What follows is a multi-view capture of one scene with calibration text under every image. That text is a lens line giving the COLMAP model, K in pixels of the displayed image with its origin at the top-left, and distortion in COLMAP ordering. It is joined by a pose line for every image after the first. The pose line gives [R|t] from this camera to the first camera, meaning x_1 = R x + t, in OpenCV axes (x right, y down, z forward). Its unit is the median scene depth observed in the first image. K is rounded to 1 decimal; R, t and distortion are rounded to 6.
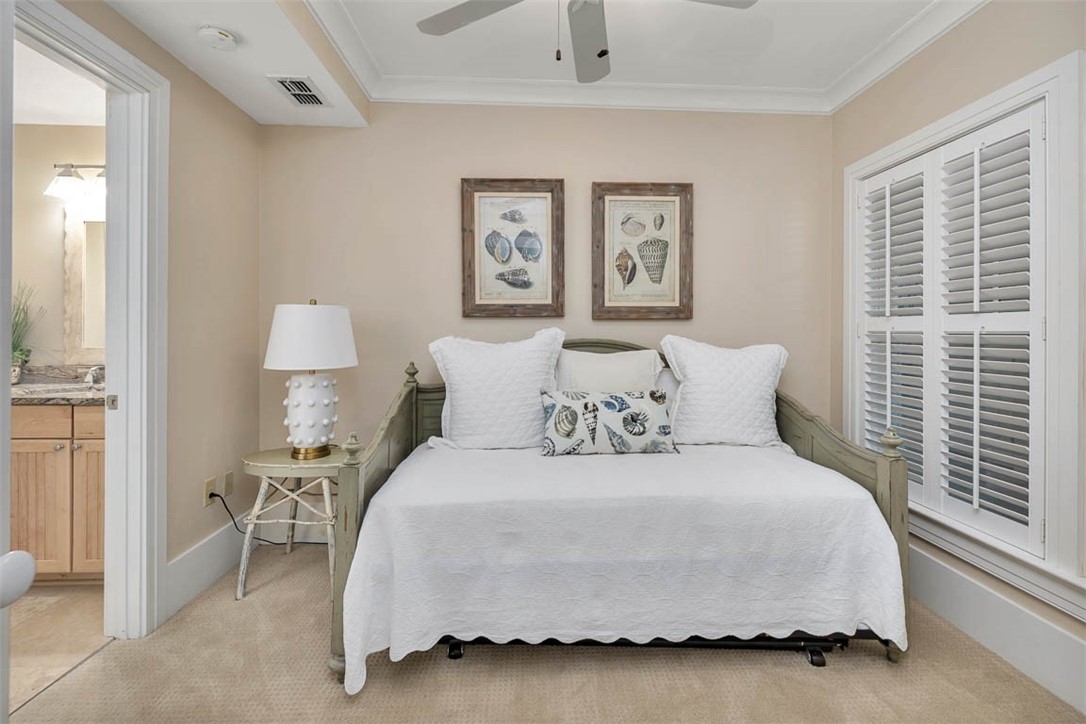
lens RADIAL K [[473.5, 0, 543.3], [0, 473.5, 328.1], [0, 0, 1]] dist [-0.001064, -0.000086]
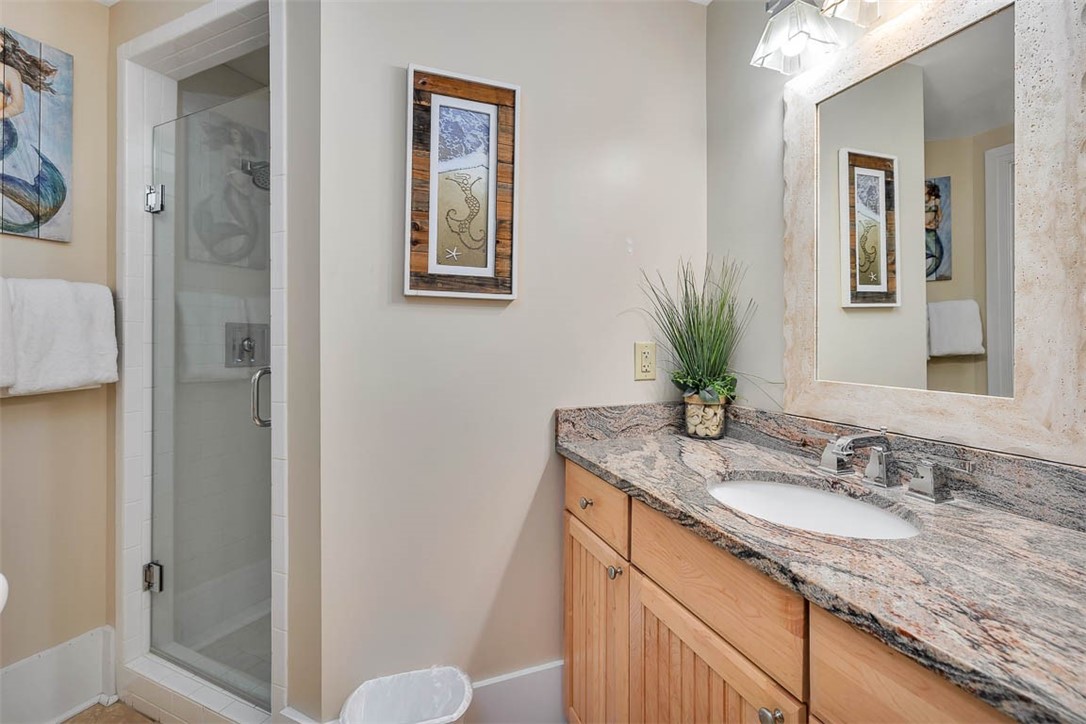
lens RADIAL K [[476.6, 0, 564.9], [0, 476.6, 340.6], [0, 0, 1]] dist [-0.000897, -0.000075]
pose [[0.340907, -0.003037, -0.940092, -0.627094], [0.001788, 0.999995, -0.002582, 0.002988], [0.940095, -0.000801, 0.340911, 0.619308]]
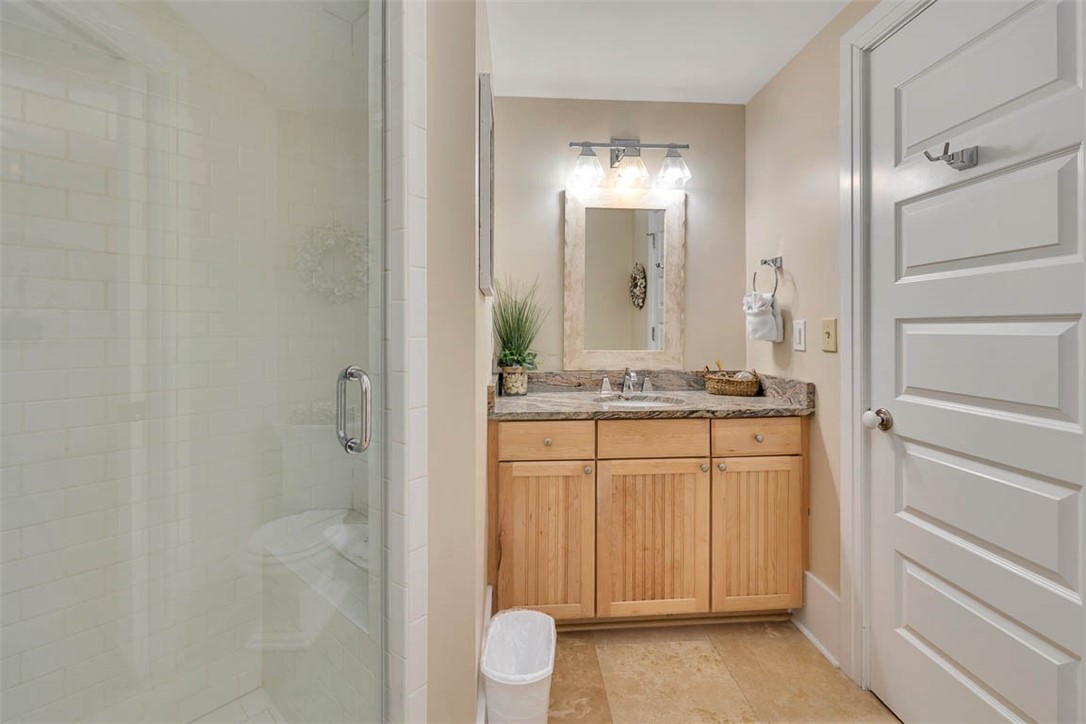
lens RADIAL K [[473.5, 0, 543.3], [0, 473.5, 328.1], [0, 0, 1]] dist [-0.001064, -0.000086]
pose [[0.999642, -0.007012, 0.025806, -1.081111], [0.006936, 0.999971, 0.003057, -0.004805], [-0.025827, -0.002877, 0.999662, 0.119695]]
